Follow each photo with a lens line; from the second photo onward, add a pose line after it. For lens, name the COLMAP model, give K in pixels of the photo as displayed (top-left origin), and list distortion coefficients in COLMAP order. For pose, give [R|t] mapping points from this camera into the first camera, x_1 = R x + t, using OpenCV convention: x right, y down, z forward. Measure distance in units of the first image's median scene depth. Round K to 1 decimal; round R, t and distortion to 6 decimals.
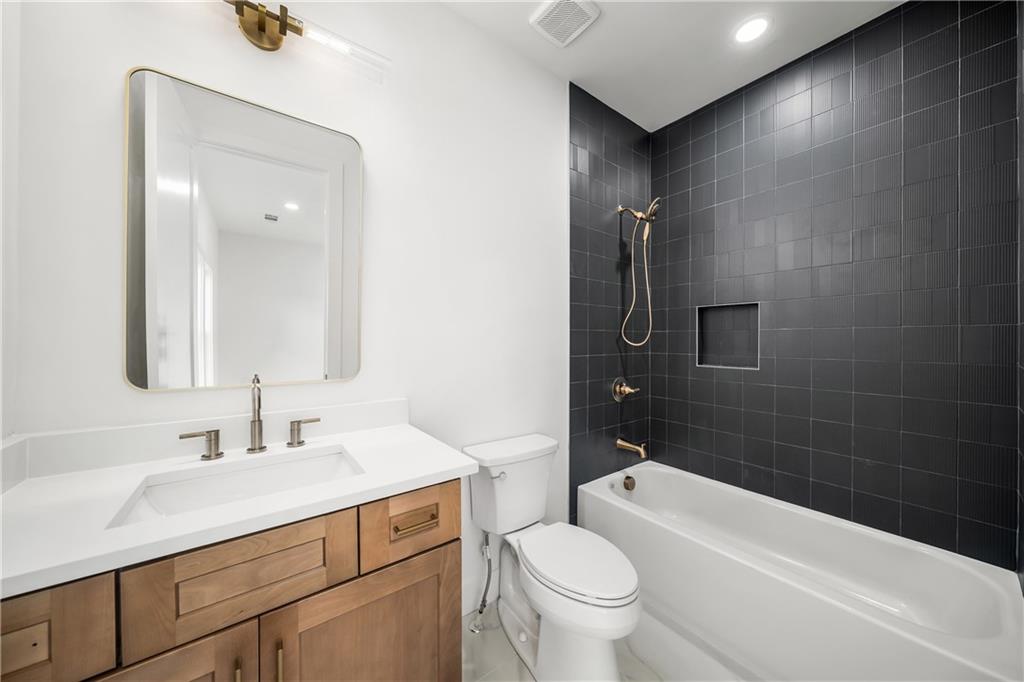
lens RADIAL K [[356.9, 0, 512.0], [0, 356.9, 341.0], [0, 0, 1]] dist [0.000194, 0.000201]
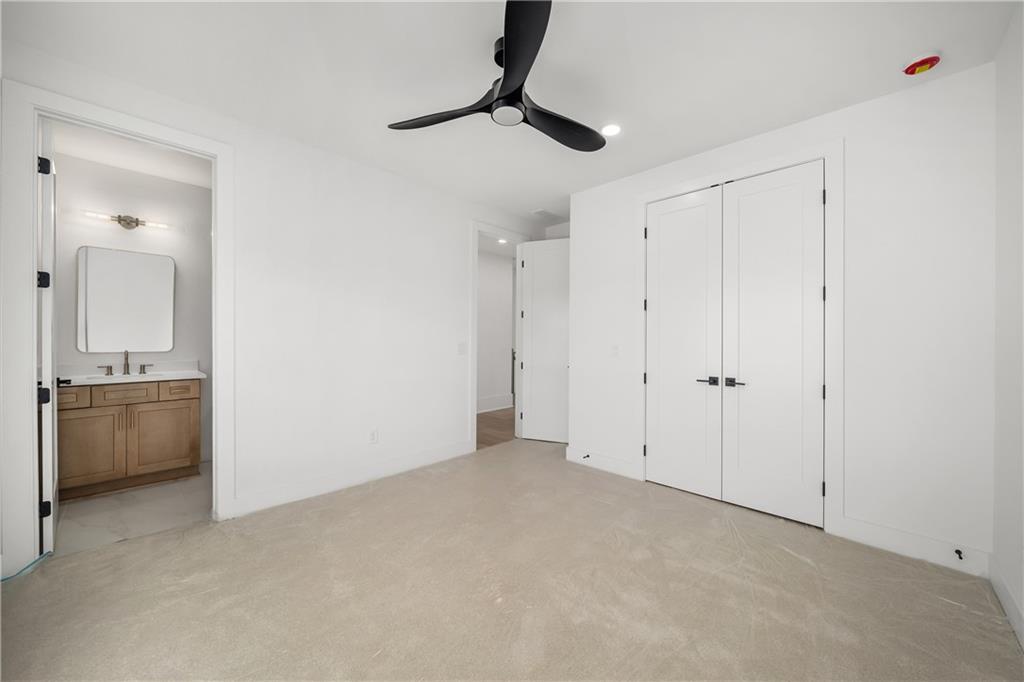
lens RADIAL K [[375.6, 0, 512.0], [0, 375.6, 341.0], [0, 0, 1]] dist [0.000787, -0.000022]
pose [[0.986146, 0.002312, 0.165862, 2.004263], [-0.002690, 0.999994, 0.002054, 0.024569], [-0.165857, -0.002471, 0.986147, -2.717767]]
